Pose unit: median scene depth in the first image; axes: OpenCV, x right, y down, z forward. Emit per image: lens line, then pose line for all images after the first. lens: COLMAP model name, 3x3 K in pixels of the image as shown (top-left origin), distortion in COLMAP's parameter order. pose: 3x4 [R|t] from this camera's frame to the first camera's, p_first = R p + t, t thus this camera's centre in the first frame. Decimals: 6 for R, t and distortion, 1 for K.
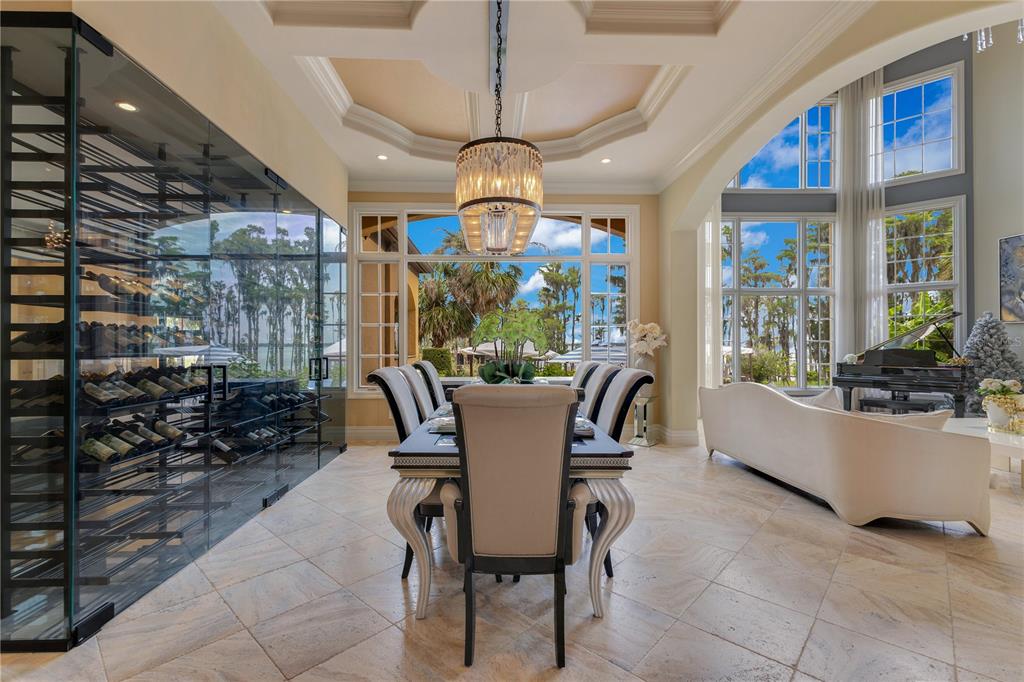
lens RADIAL K [[455.3, 0, 502.6], [0, 455.3, 344.4], [0, 0, 1]] dist [0.010930, -0.001983]
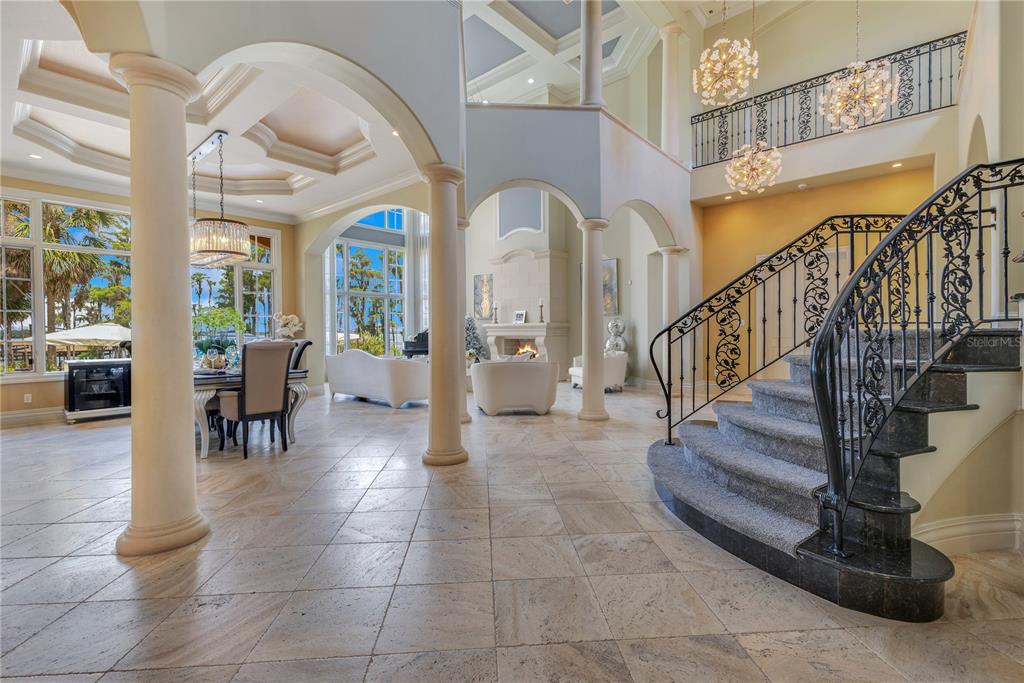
lens RADIAL K [[455.3, 0, 506.8], [0, 455.3, 336.7], [0, 0, 1]] dist [0.010930, -0.001983]
pose [[0.688619, -0.012299, 0.725019, -0.233659], [0.005947, 0.999918, 0.011314, 0.009678], [-0.725099, -0.003480, 0.688636, -0.453749]]
